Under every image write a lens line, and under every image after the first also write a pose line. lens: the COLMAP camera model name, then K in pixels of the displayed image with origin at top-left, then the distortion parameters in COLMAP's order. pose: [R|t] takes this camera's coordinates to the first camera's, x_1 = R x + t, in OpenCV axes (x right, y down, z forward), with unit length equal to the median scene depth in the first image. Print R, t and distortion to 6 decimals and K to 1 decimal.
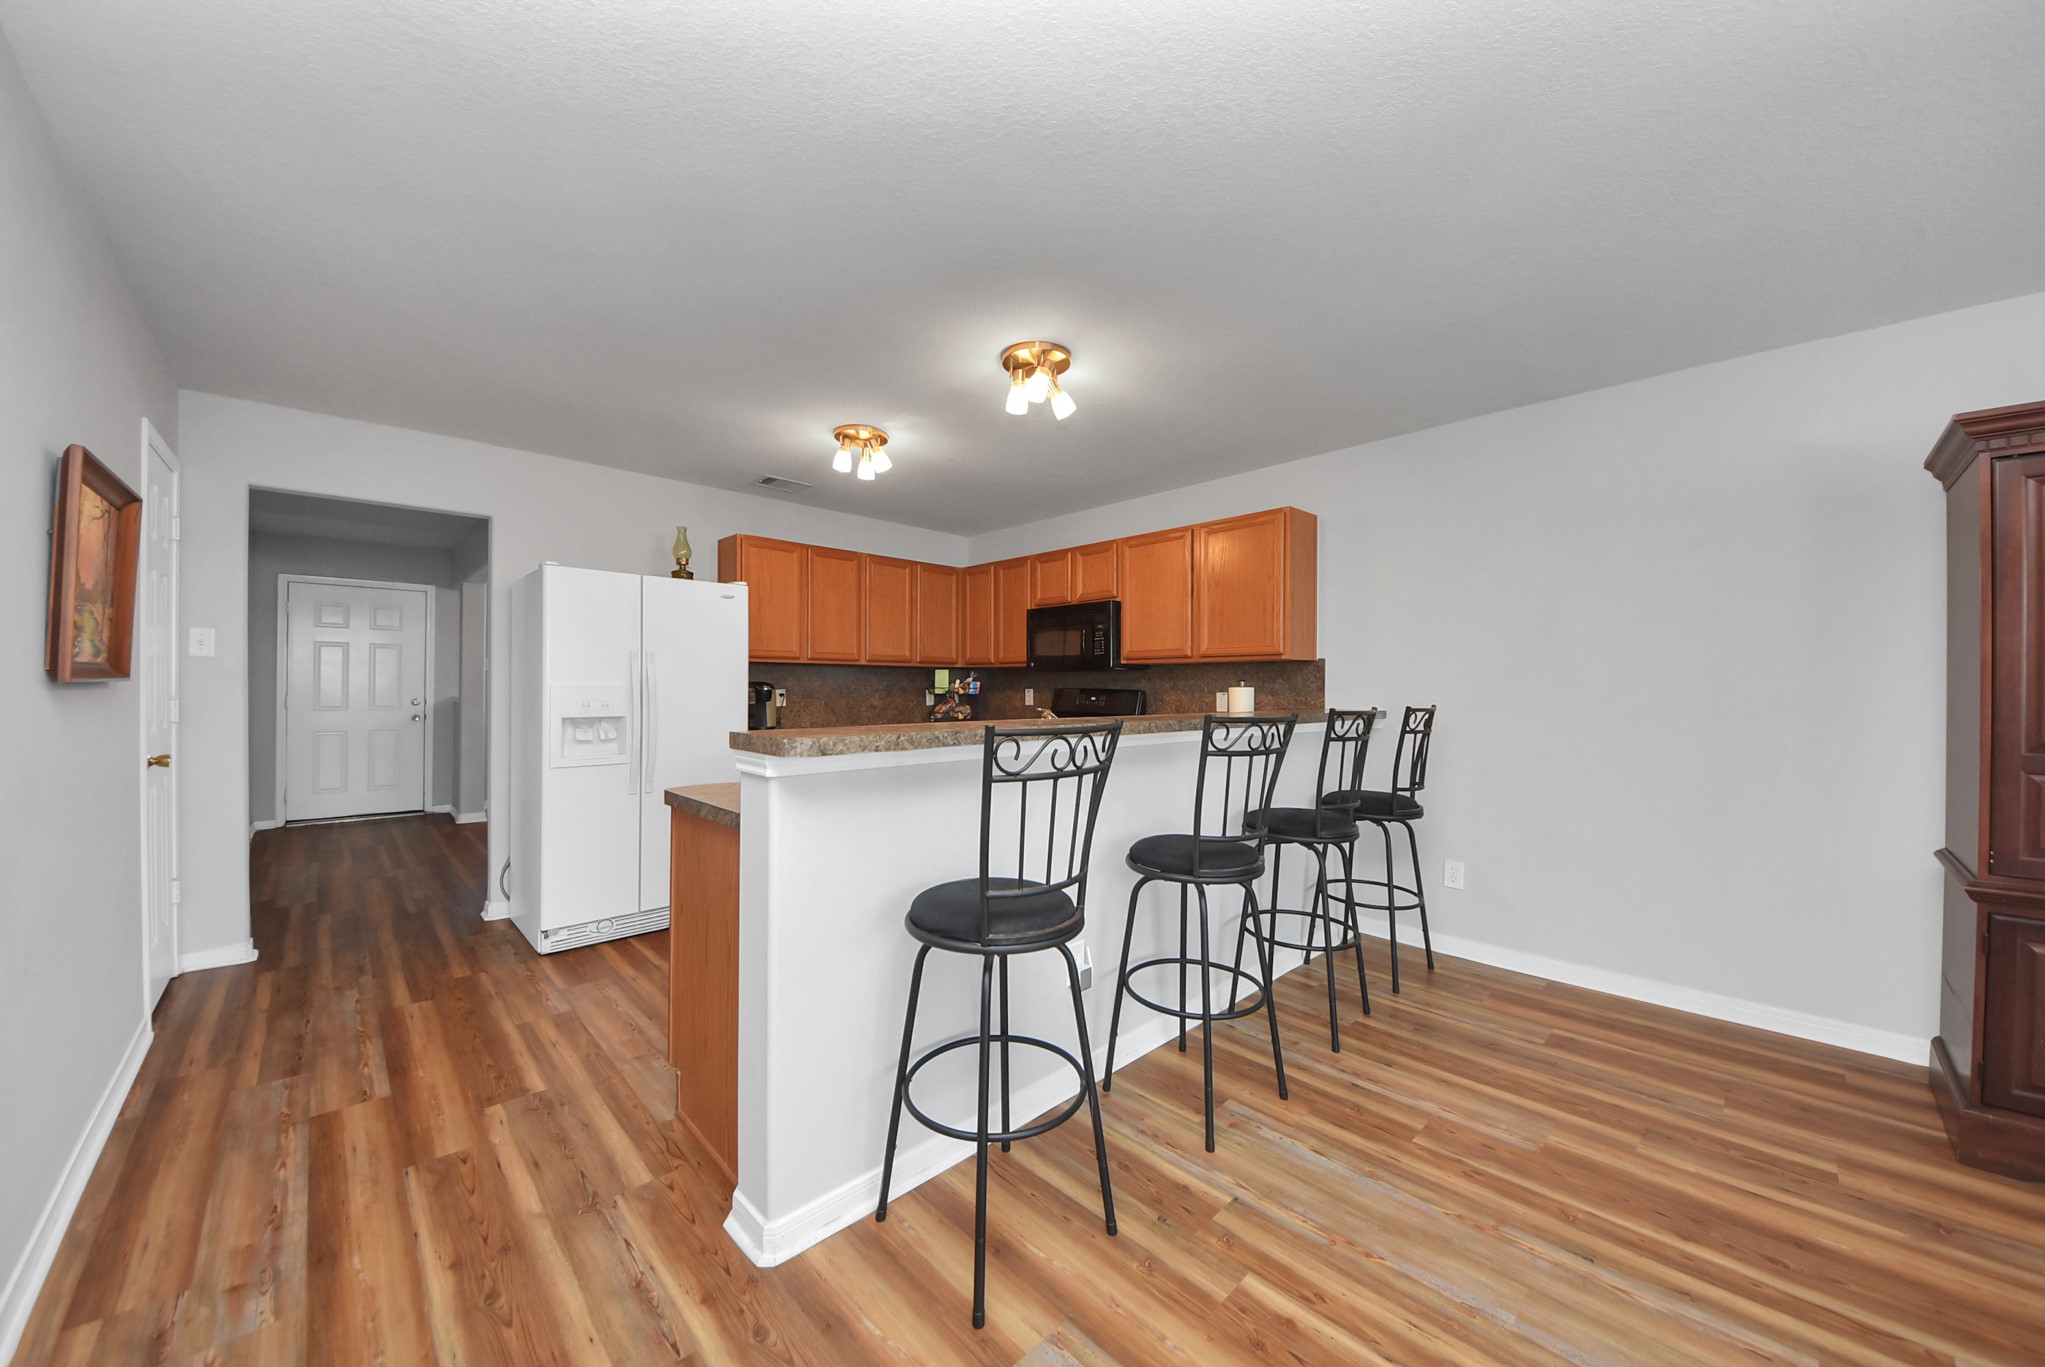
lens RADIAL K [[714.4, 0, 1030.7], [0, 714.4, 679.5], [0, 0, 1]] dist [0.025229, -0.013189]
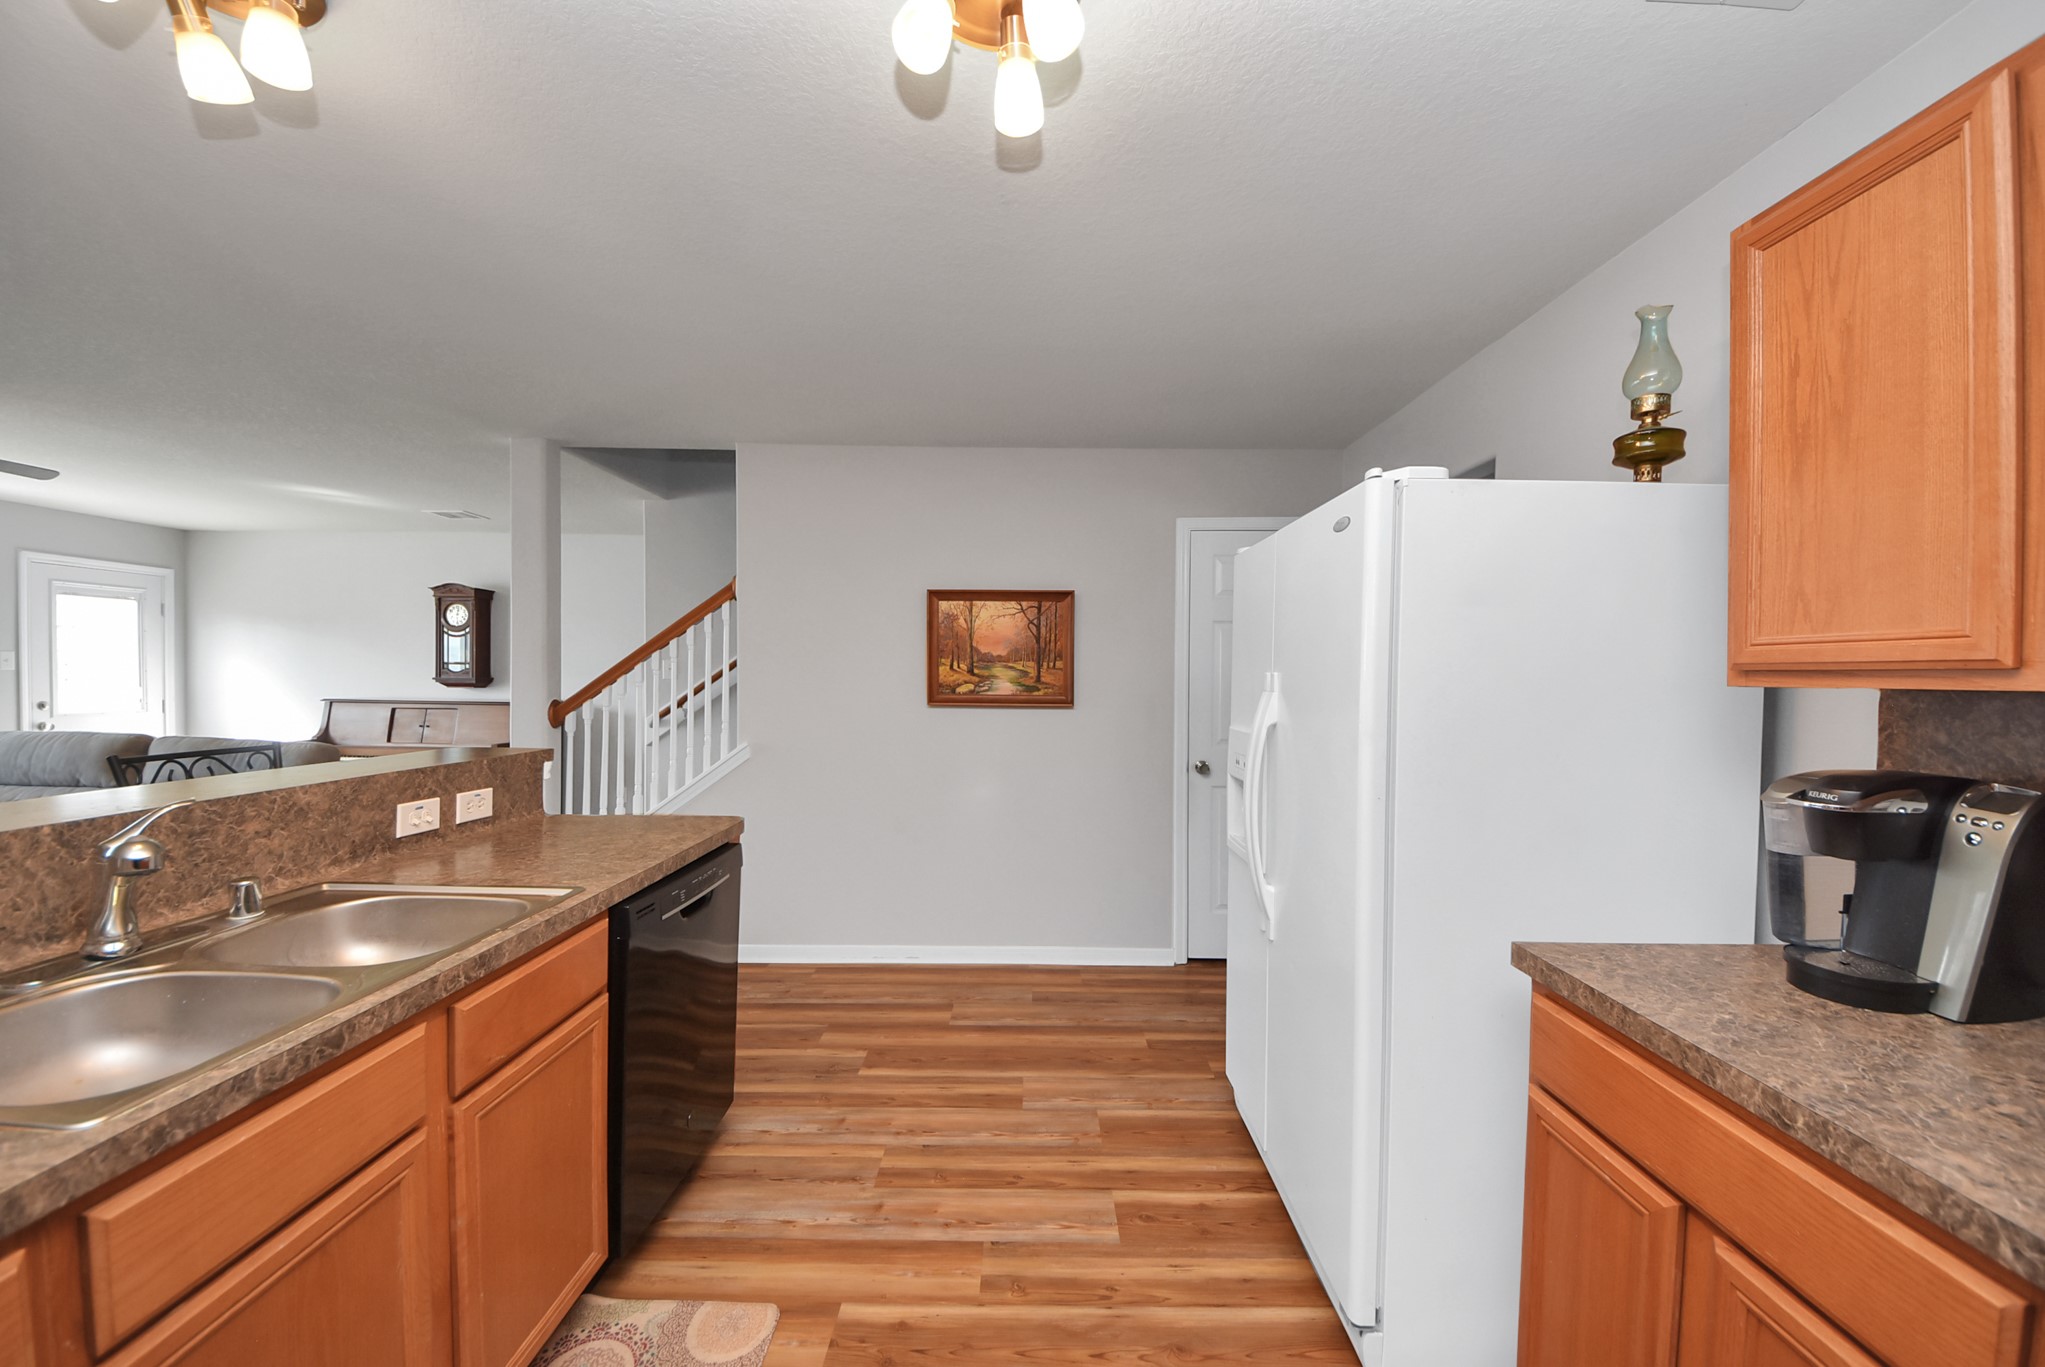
lens RADIAL K [[721.9, 0, 1040.0], [0, 721.9, 688.8], [0, 0, 1]] dist [0.043348, -0.030684]
pose [[-0.691387, 0.000794, -0.722484, -0.023799], [-0.009294, 0.999907, 0.009994, -0.028334], [0.722425, 0.013625, -0.691315, 1.117813]]
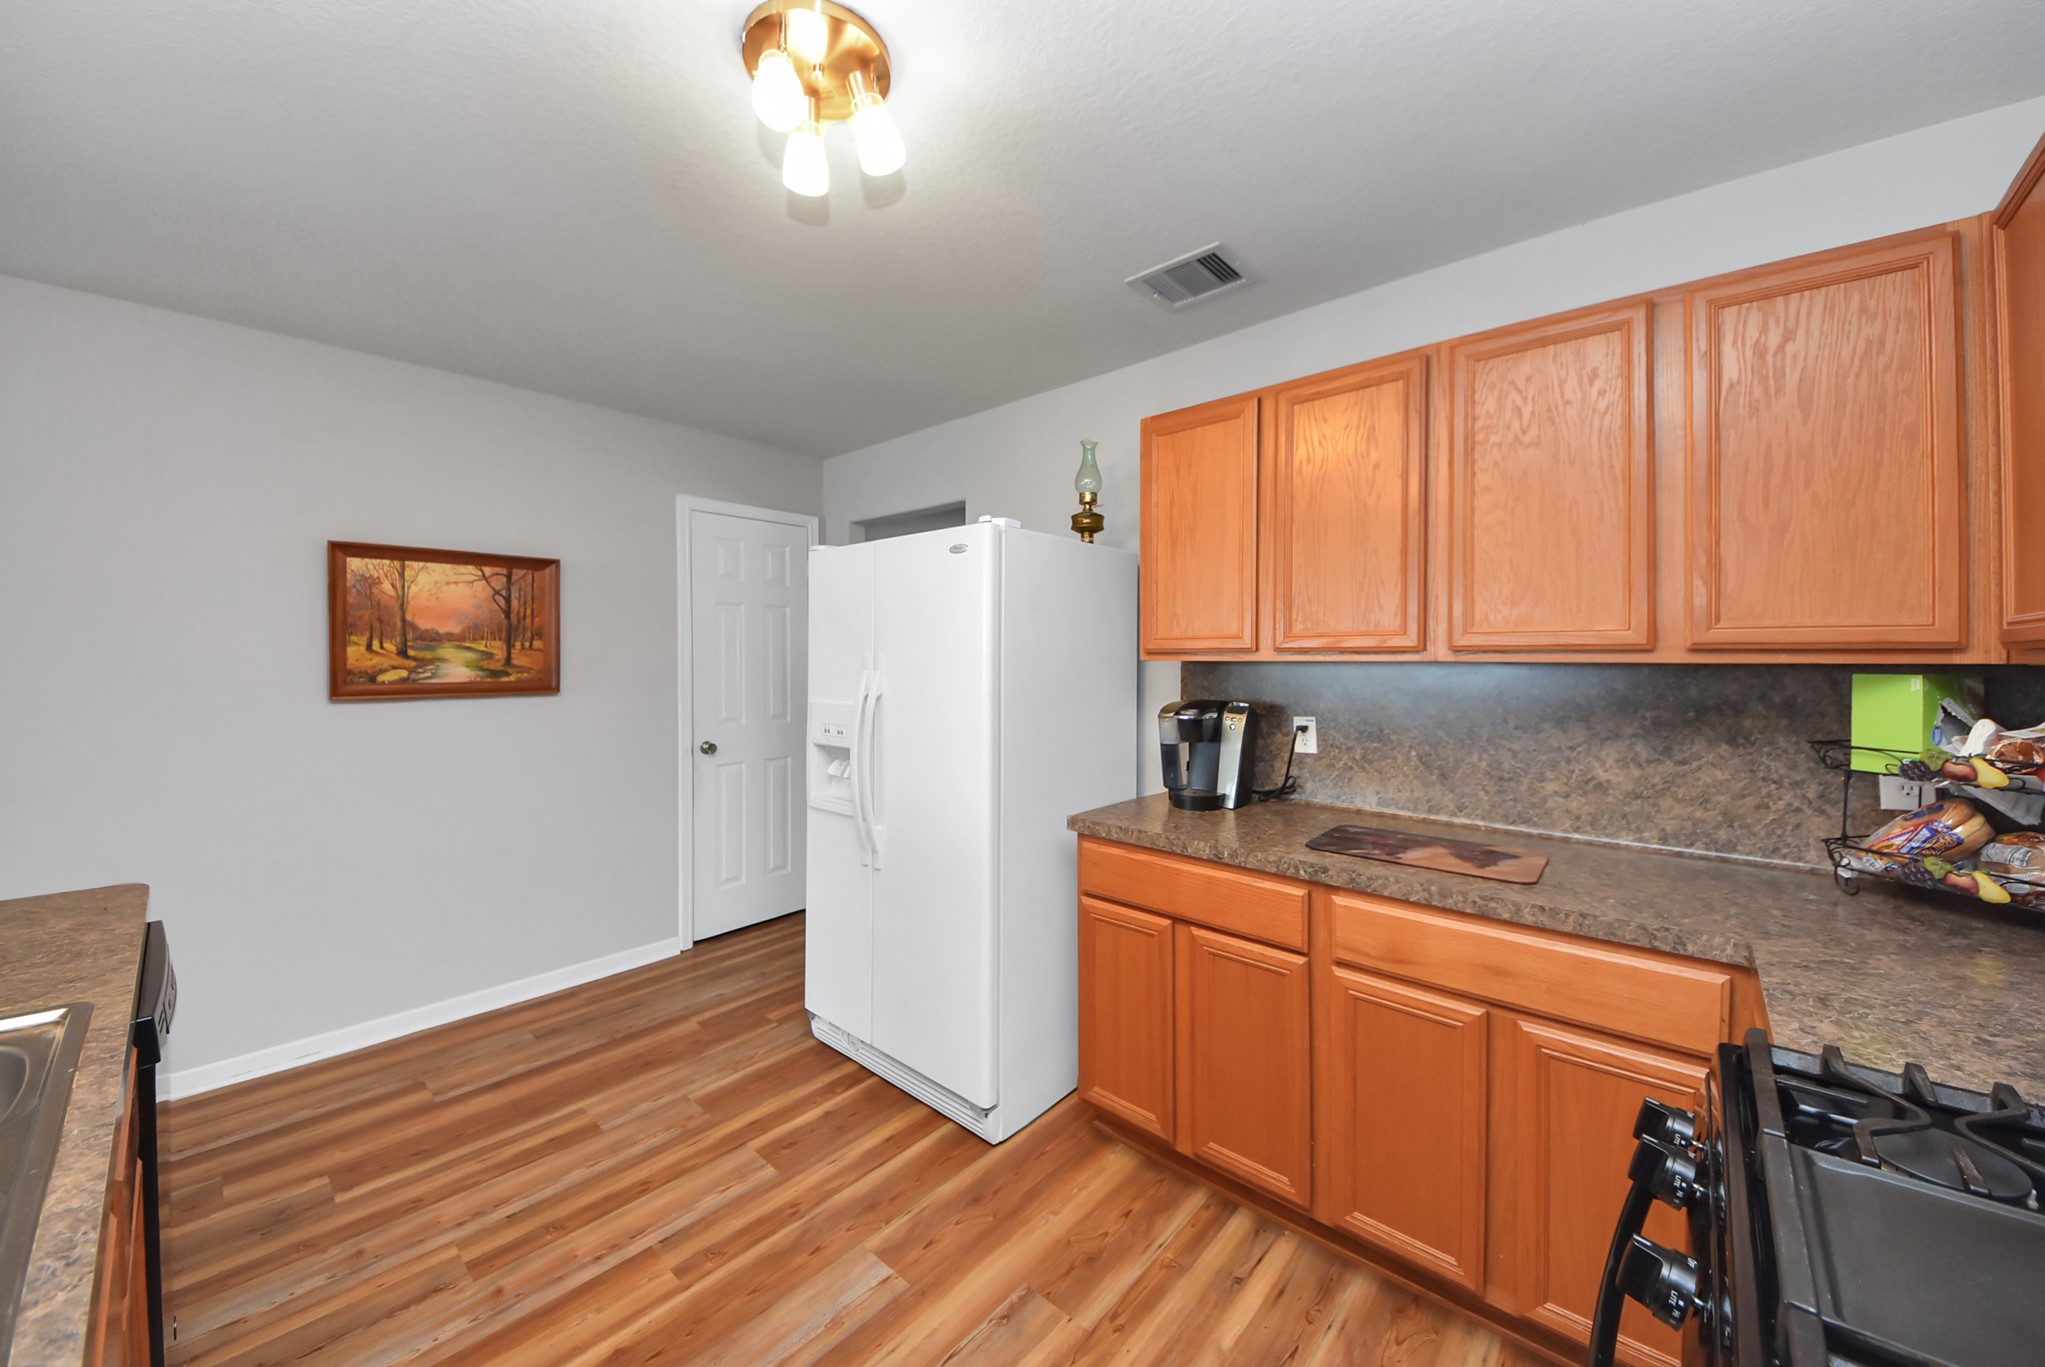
lens RADIAL K [[734.4, 0, 1034.6], [0, 734.4, 659.9], [0, 0, 1]] dist [0.017281, -0.015918]
pose [[0.091665, -0.001275, -0.995789, 0.134487], [0.005779, 0.999983, -0.000749, -0.029582], [0.995773, -0.005686, 0.091671, 0.971327]]
